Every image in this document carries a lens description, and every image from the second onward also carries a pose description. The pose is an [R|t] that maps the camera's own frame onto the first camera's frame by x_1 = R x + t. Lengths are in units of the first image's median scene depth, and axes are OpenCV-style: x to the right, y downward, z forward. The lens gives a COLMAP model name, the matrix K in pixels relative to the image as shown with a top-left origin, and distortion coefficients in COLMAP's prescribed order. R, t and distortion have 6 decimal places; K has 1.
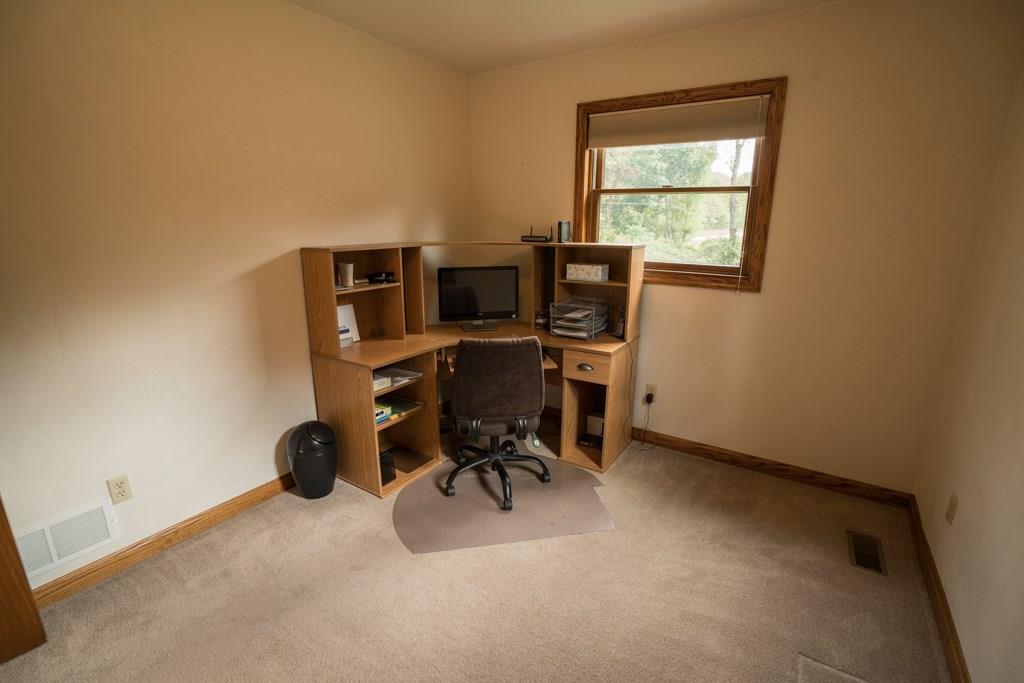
lens RADIAL K [[464.7, 0, 512.0], [0, 464.7, 341.5], [0, 0, 1]] dist [-0.001612, 0.000073]
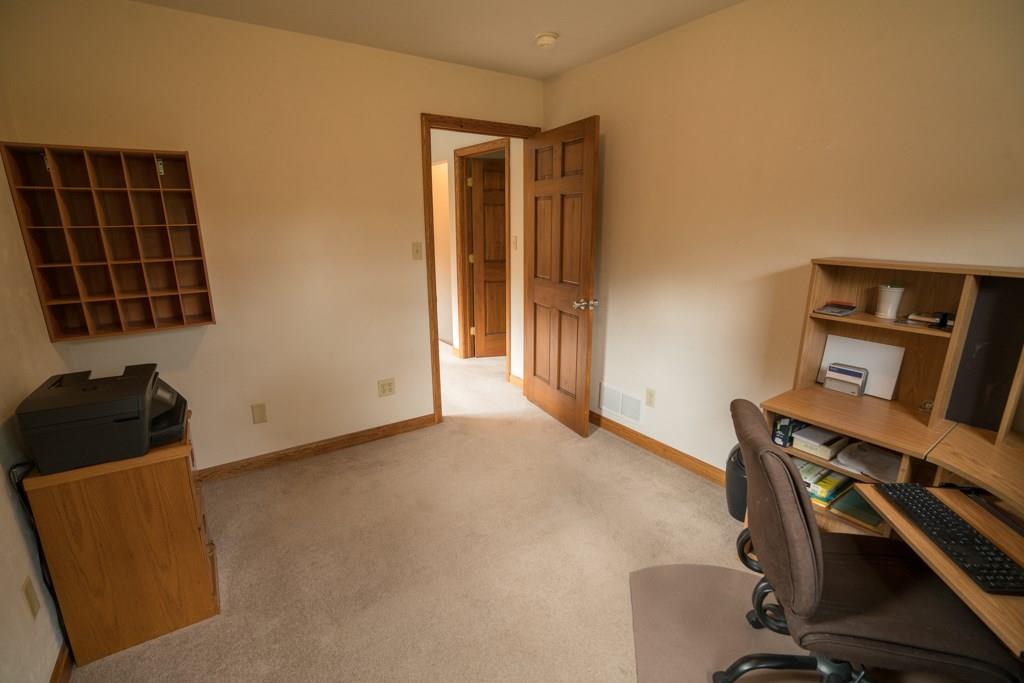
lens RADIAL K [[464.7, 0, 512.0], [0, 464.7, 341.5], [0, 0, 1]] dist [-0.001612, 0.000073]
pose [[-0.347525, 0.238248, -0.906898, 0.635889], [-0.232099, 0.915227, 0.329378, -0.241521], [0.908491, 0.324958, -0.262767, 0.879820]]
